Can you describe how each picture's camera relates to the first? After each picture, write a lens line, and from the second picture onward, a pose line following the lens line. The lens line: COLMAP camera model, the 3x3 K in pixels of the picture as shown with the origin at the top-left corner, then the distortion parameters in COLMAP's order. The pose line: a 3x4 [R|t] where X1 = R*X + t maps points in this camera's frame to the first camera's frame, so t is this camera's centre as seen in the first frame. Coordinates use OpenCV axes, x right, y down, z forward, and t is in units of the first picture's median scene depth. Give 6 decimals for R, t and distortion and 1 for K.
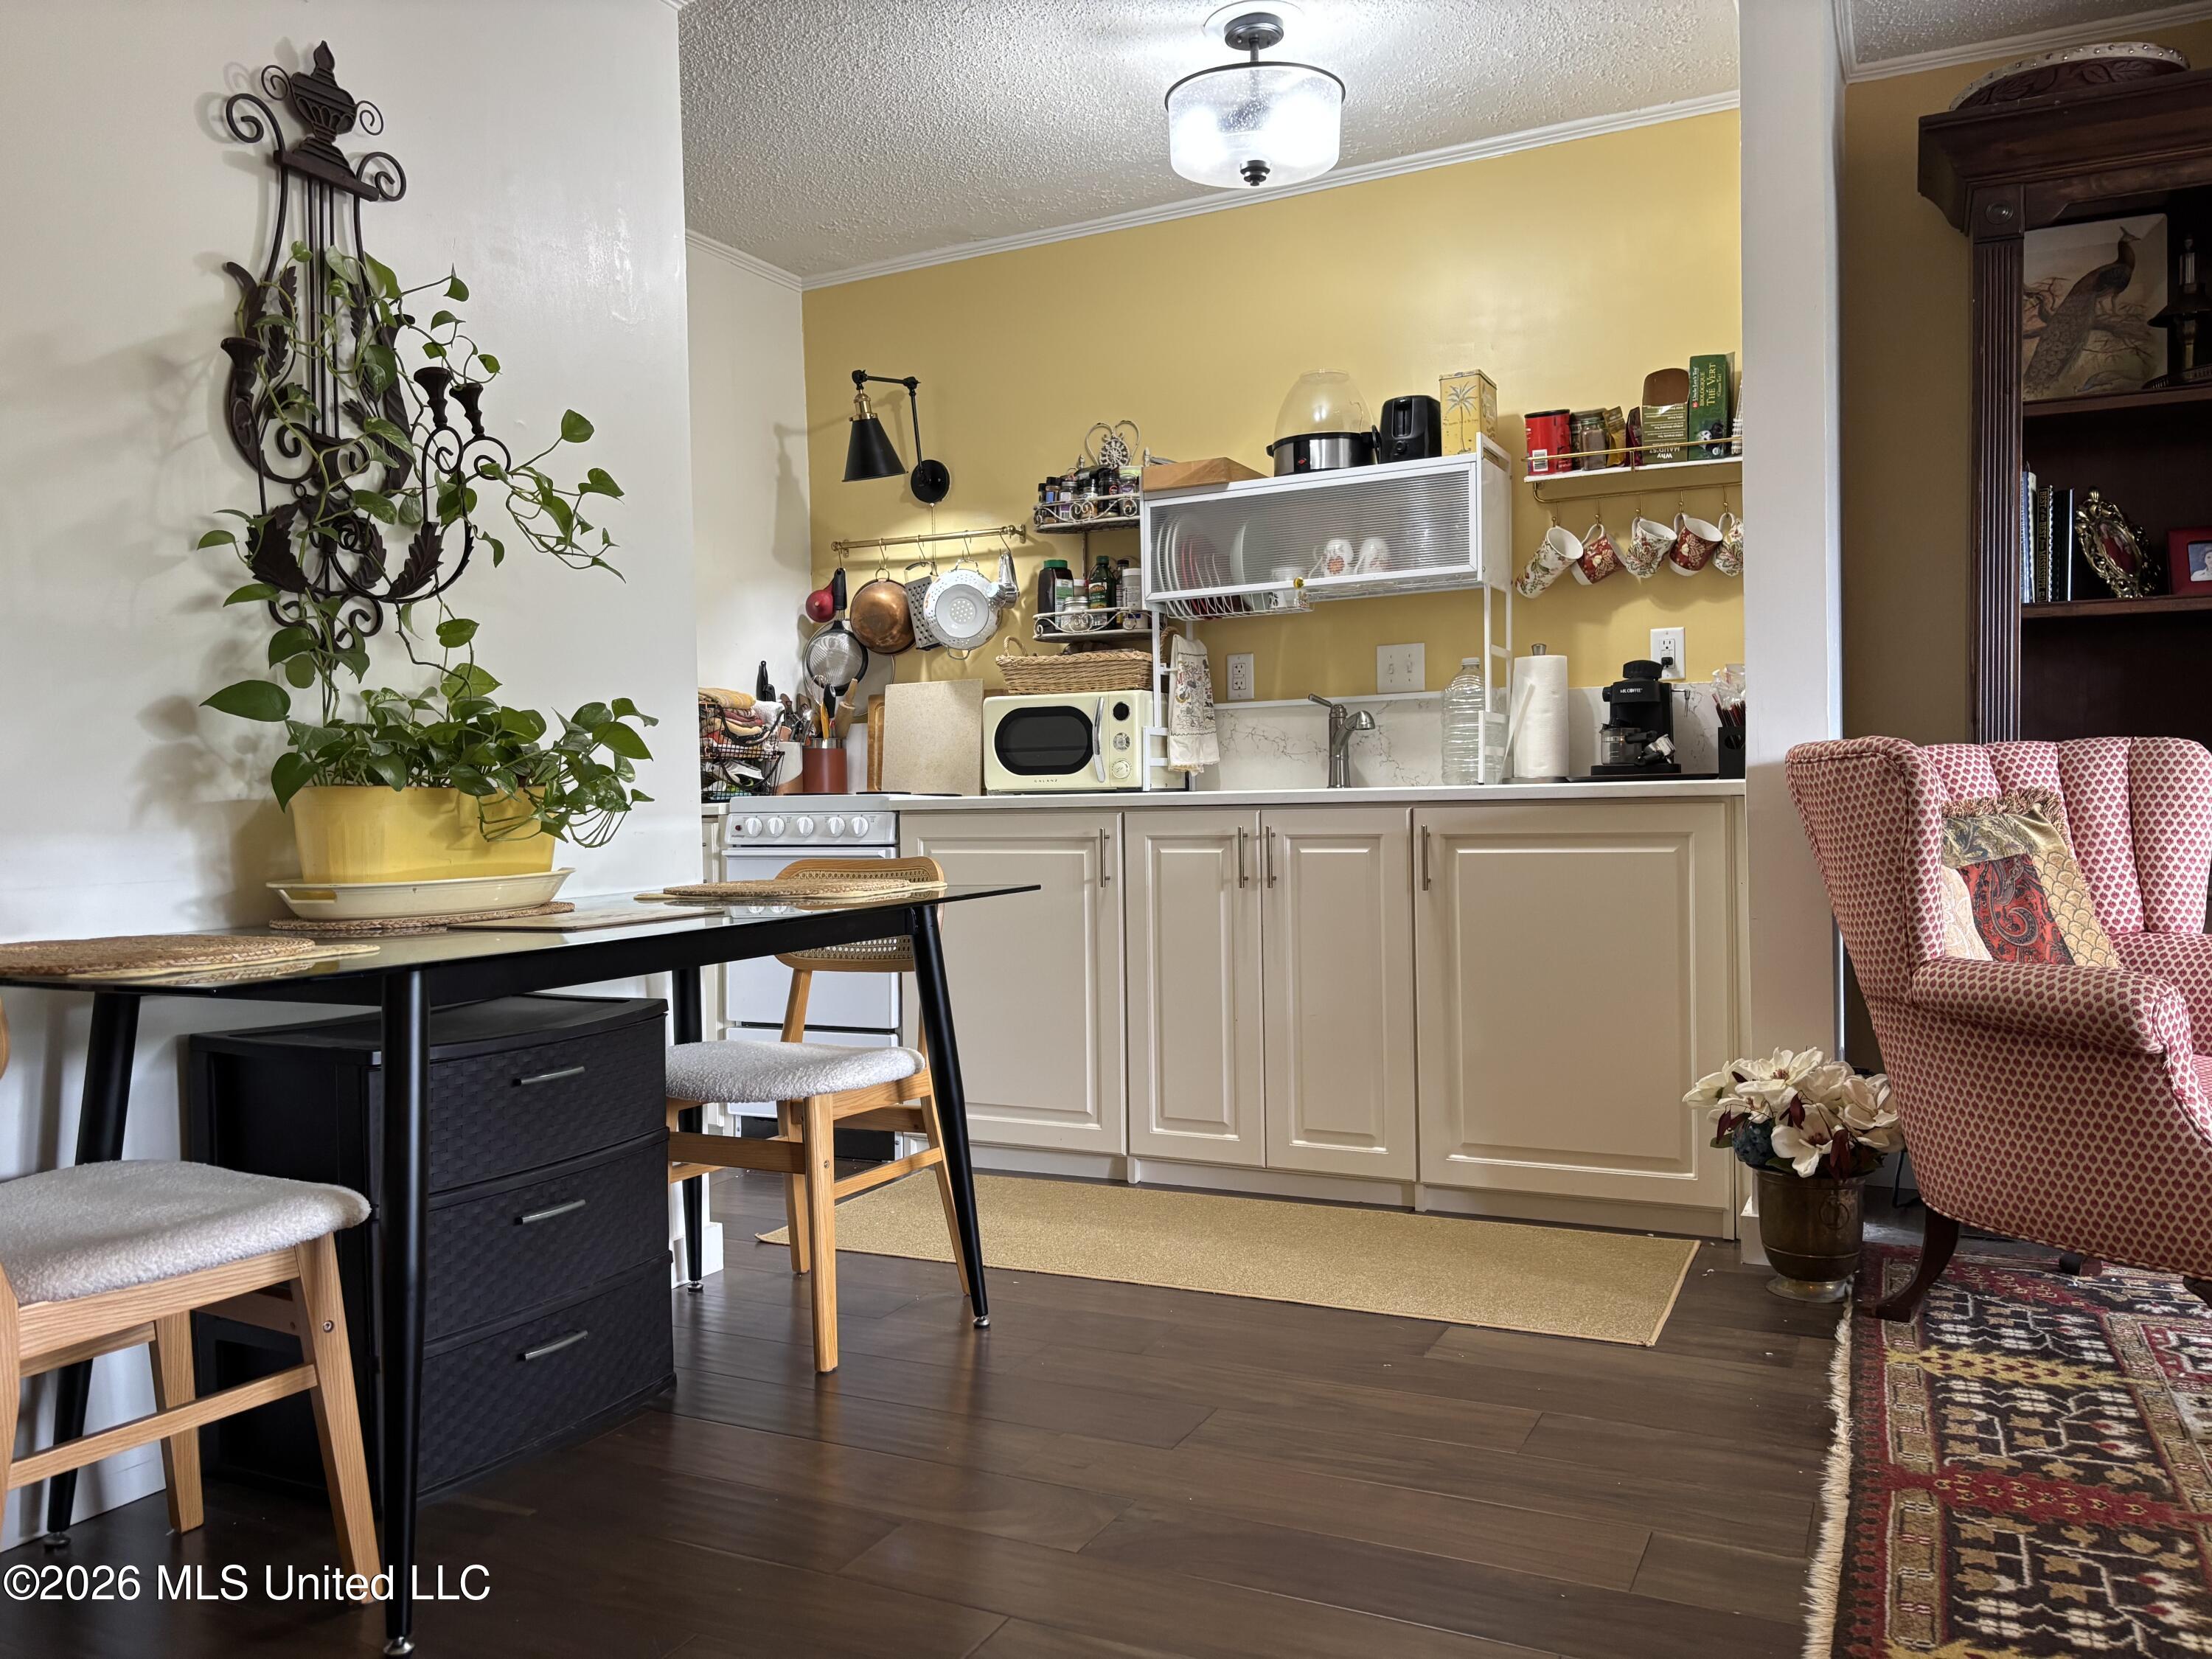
lens RADIAL K [[1703.6, 0, 1109.0], [0, 1703.6, 830.8], [0, 0, 1]] dist [-0.005007, -0.004527]
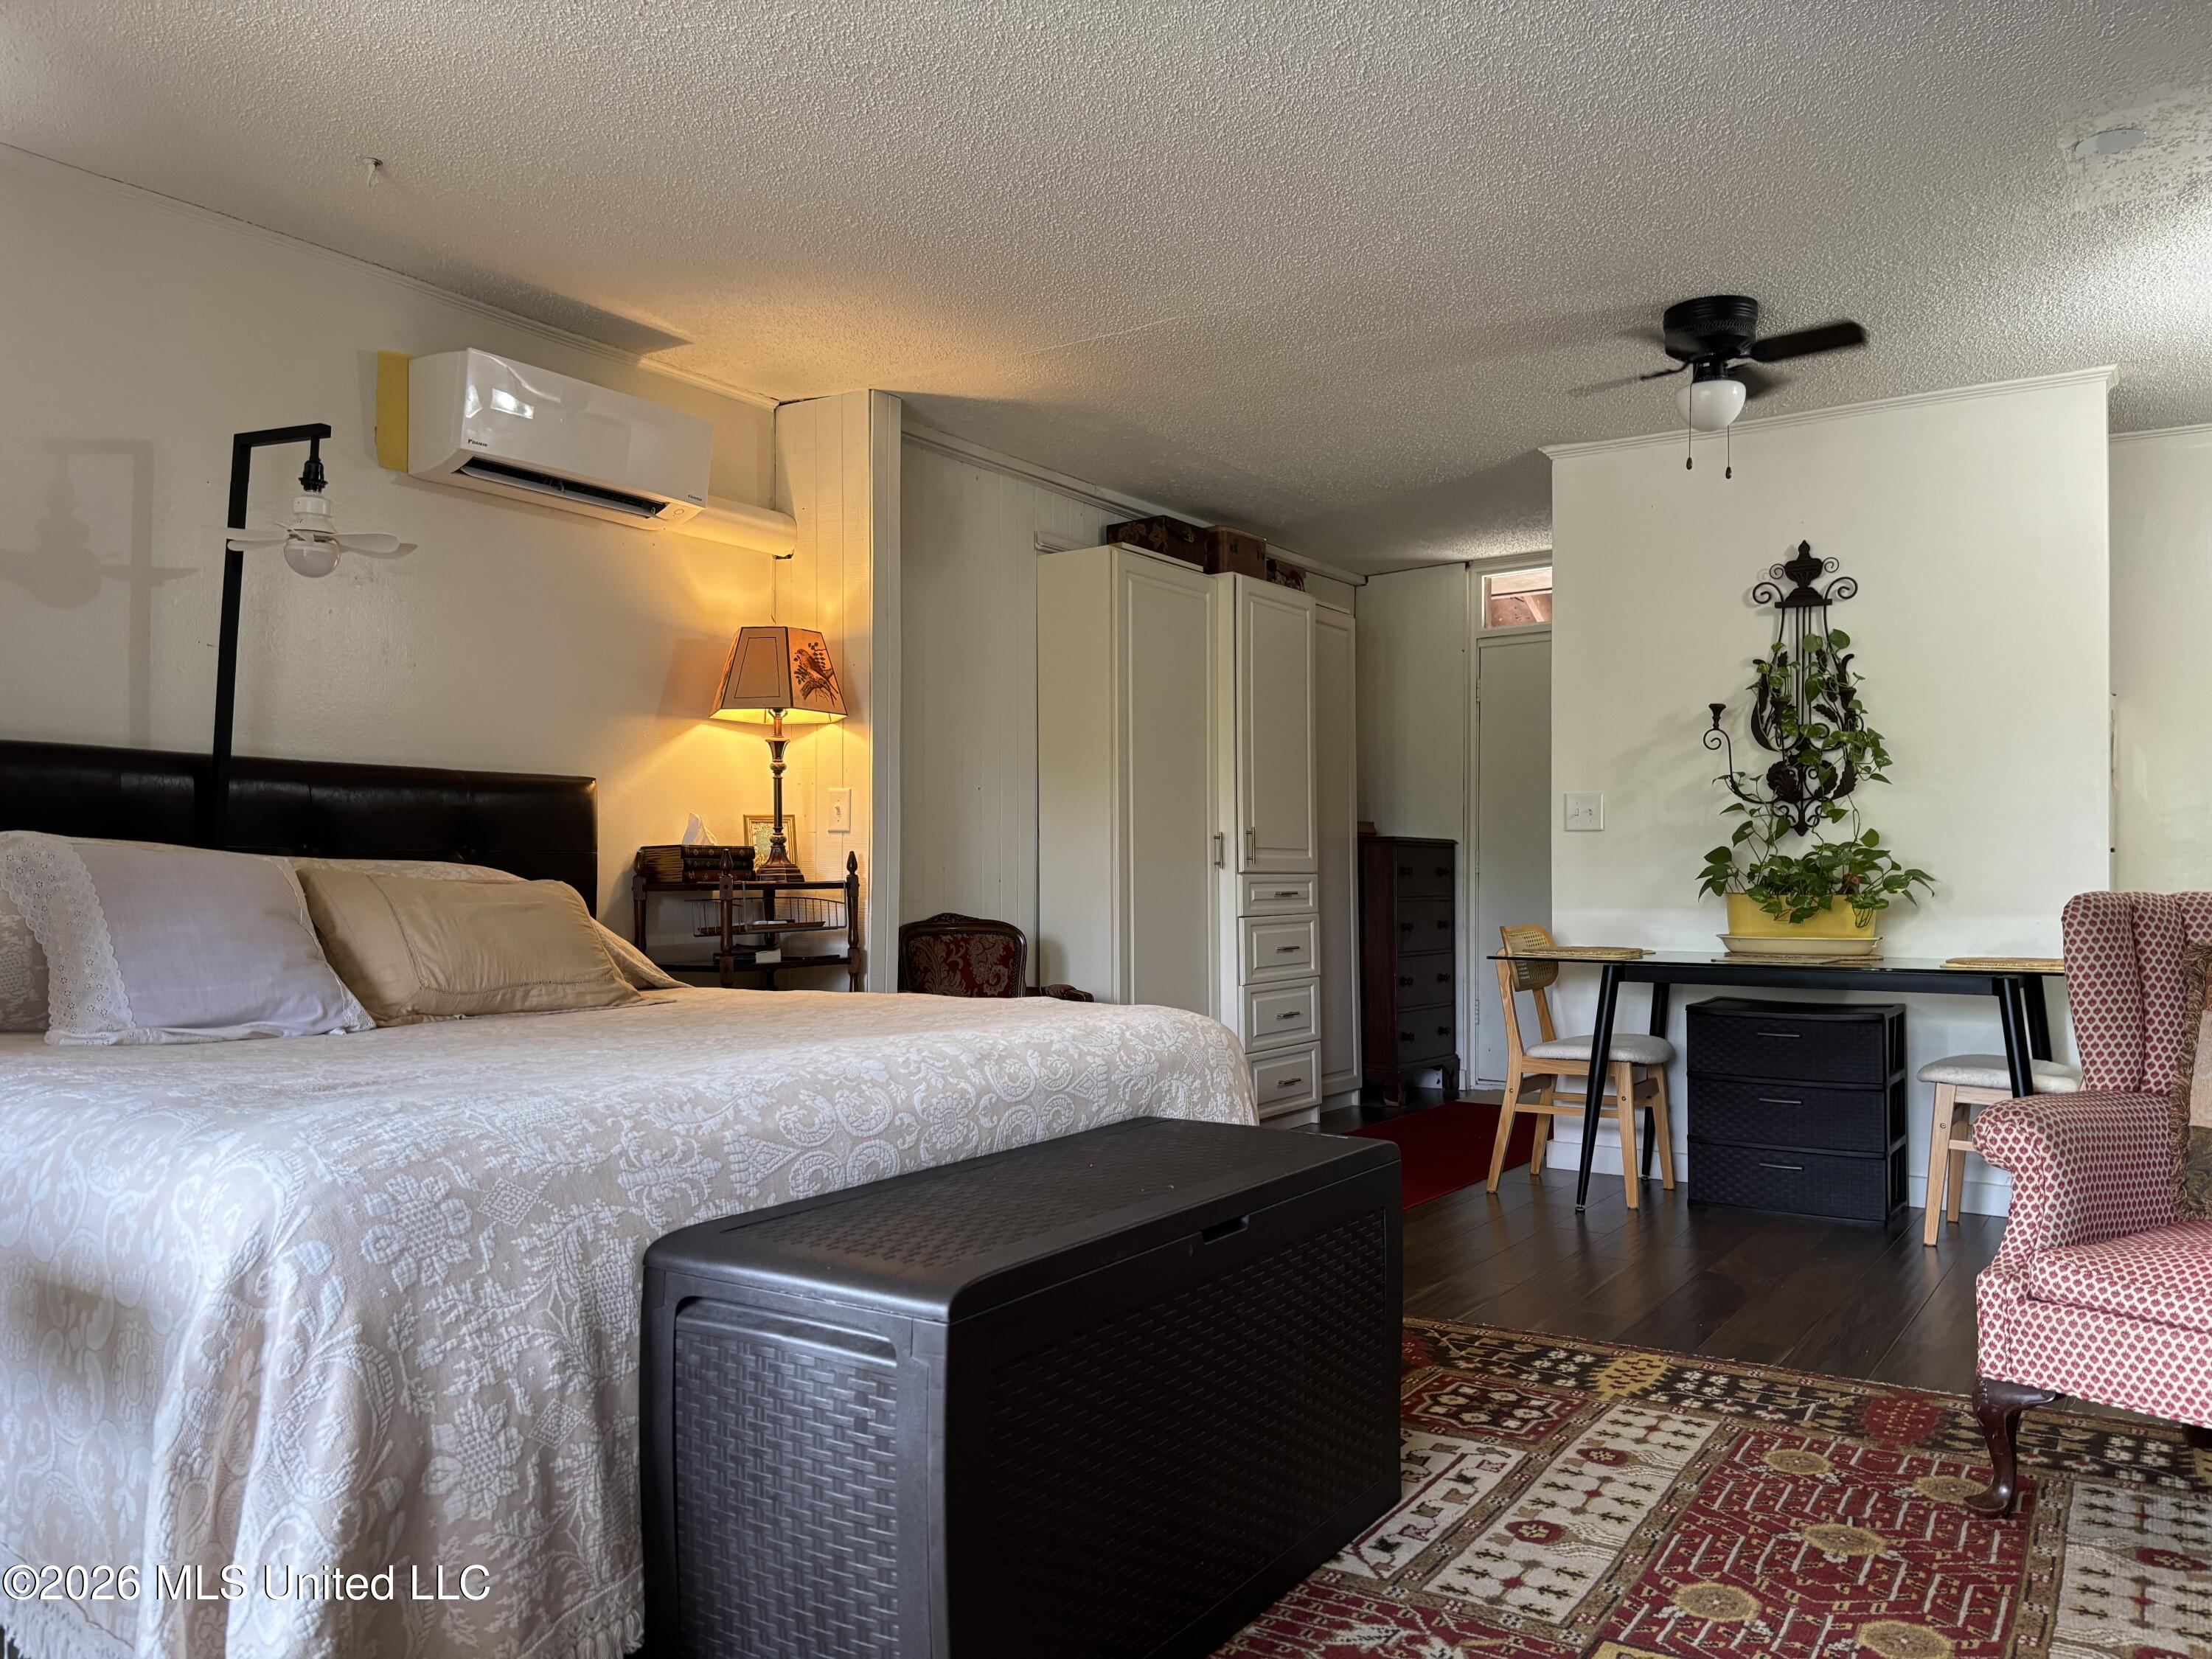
lens RADIAL K [[1703.6, 0, 1107.7], [0, 1703.6, 836.2], [0, 0, 1]] dist [-0.005007, -0.004527]
pose [[-0.128219, 0.001631, -0.991745, 1.796440], [-0.025869, 0.999653, 0.004988, -0.084727], [0.991408, 0.026295, -0.128132, 0.427391]]
